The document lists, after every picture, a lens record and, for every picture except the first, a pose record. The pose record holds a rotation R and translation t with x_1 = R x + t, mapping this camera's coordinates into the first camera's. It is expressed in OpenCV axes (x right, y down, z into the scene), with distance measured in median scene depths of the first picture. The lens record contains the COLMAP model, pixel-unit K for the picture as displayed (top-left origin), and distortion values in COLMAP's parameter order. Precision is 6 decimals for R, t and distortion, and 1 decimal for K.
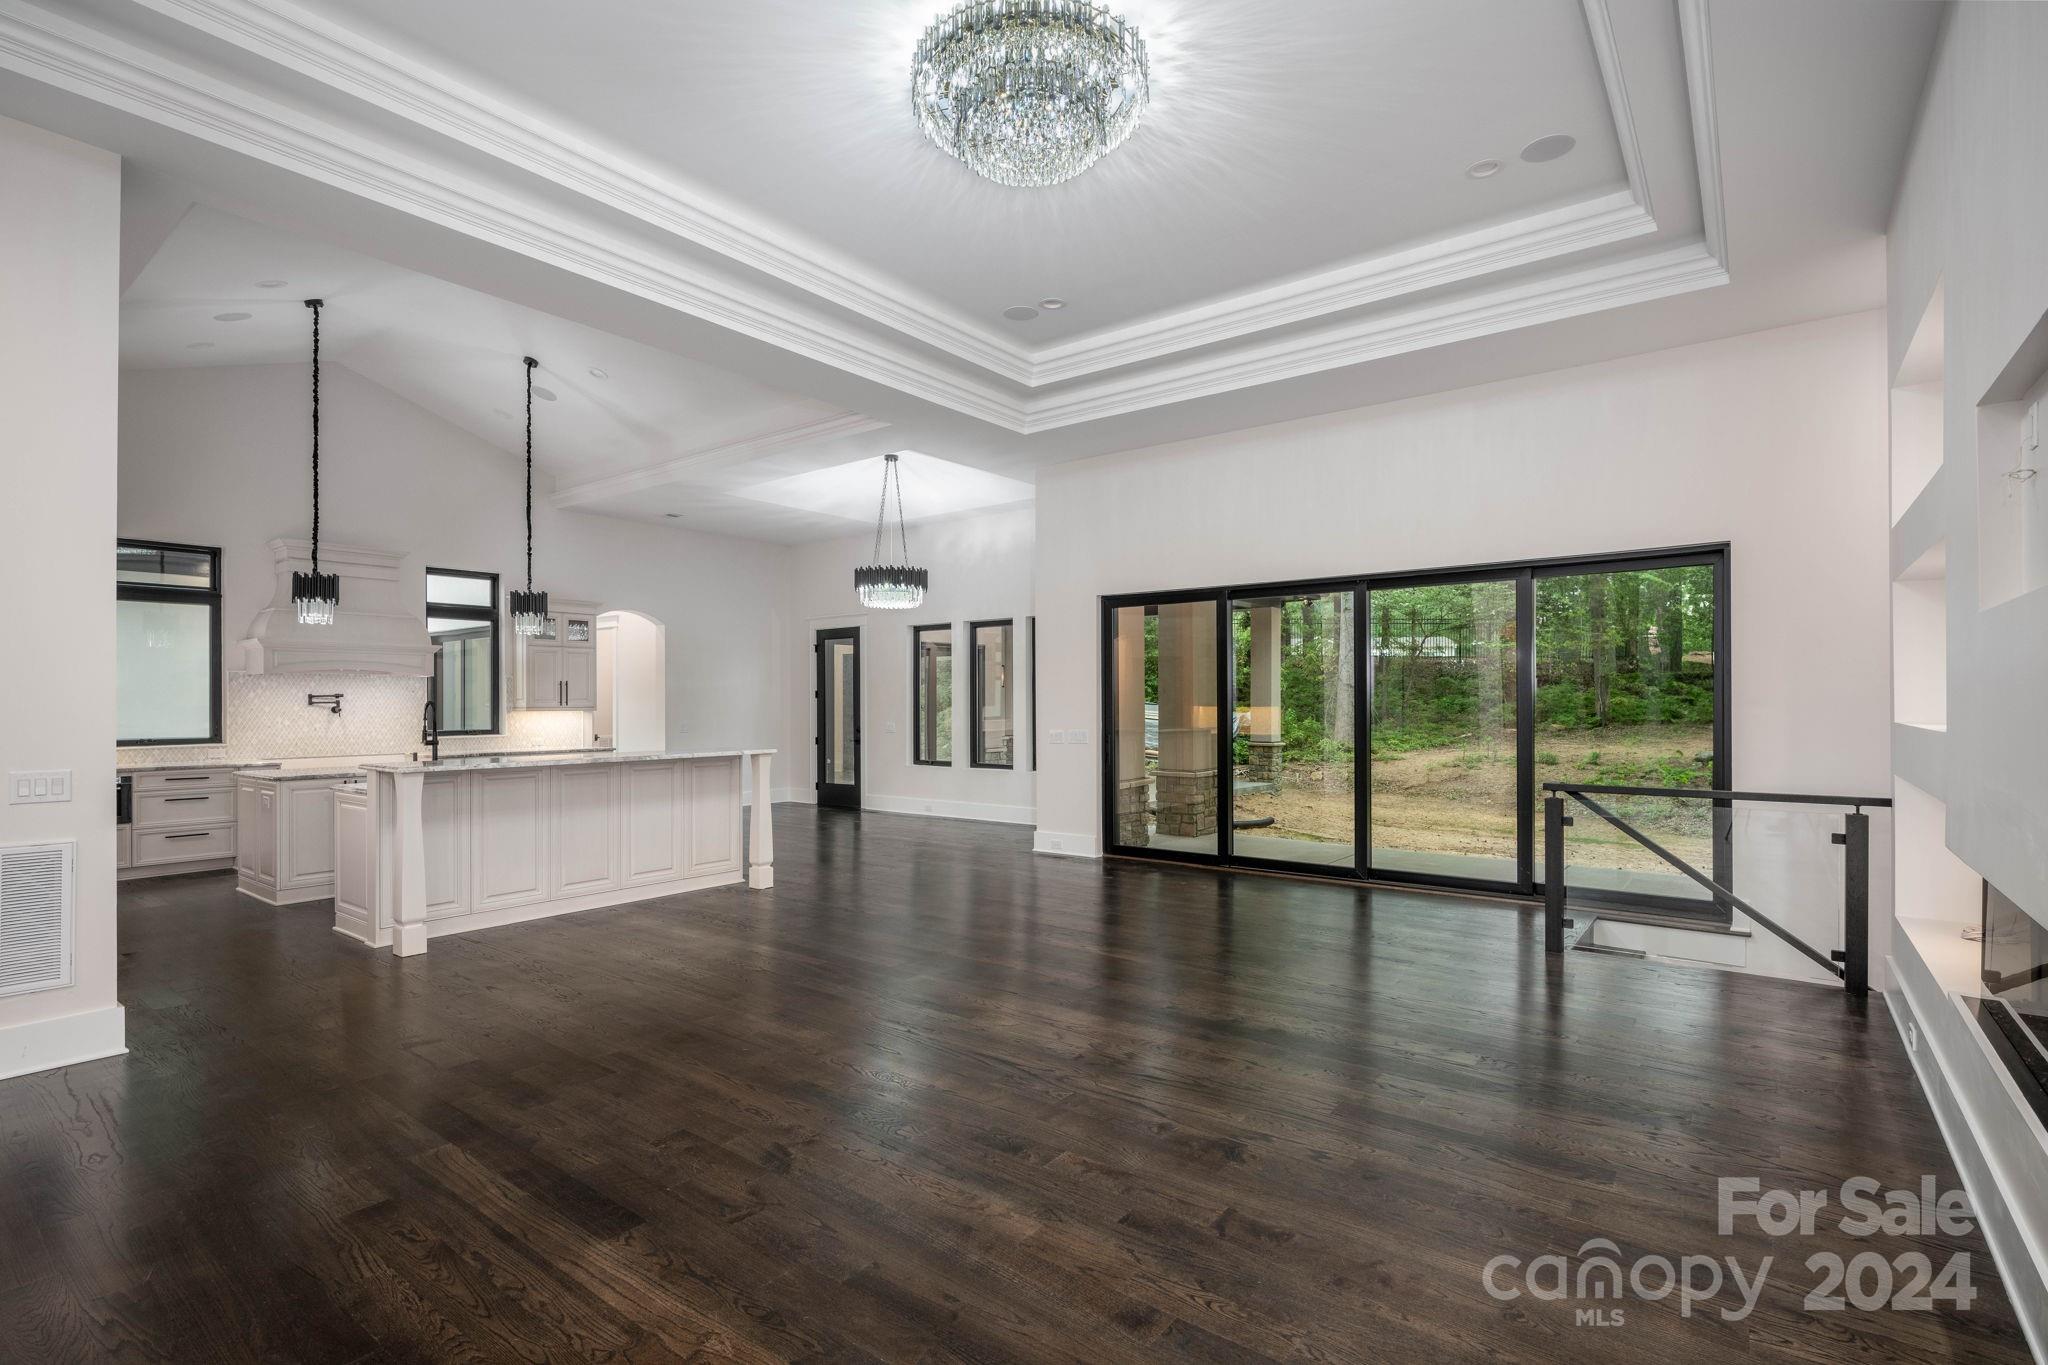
lens RADIAL K [[971.9, 0, 1024.0], [0, 971.9, 682.5], [0, 0, 1]] dist [-0.001965, 0.000027]
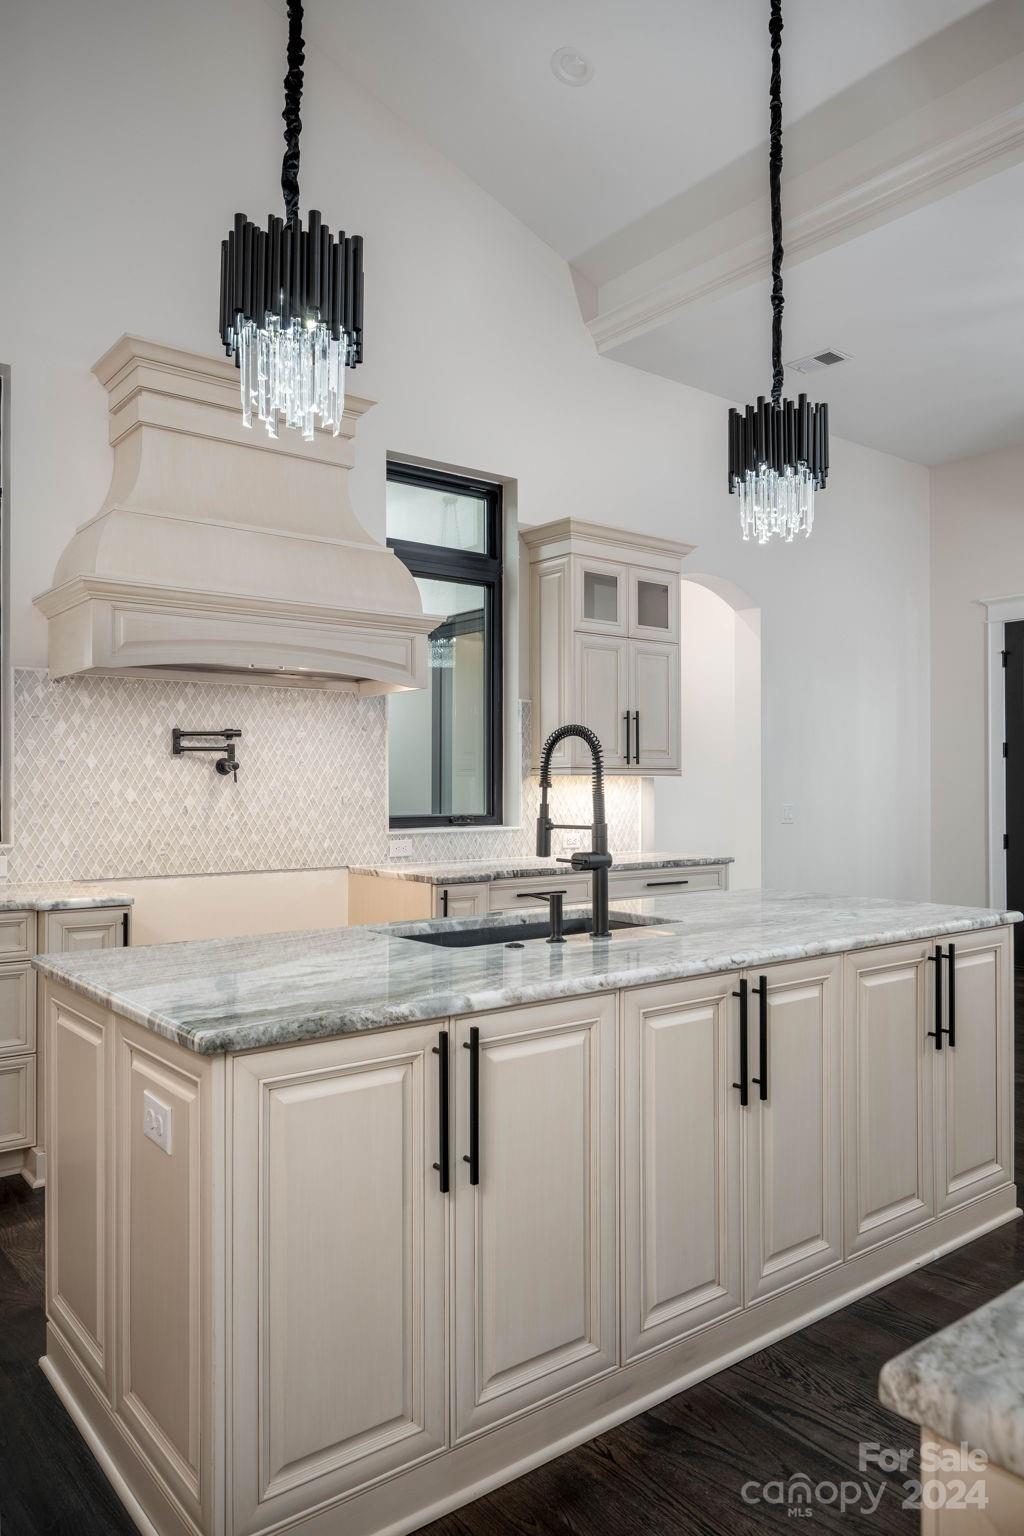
lens RADIAL K [[1059.9, 0, 512.0], [0, 1059.9, 768.0], [0, 0, 1]] dist [0.000574, 0.000322]
pose [[0.968757, -0.001830, -0.248005, -0.469217], [0.002154, 0.999997, 0.001034, 0.028828], [0.248002, -0.001536, 0.968758, 0.575123]]
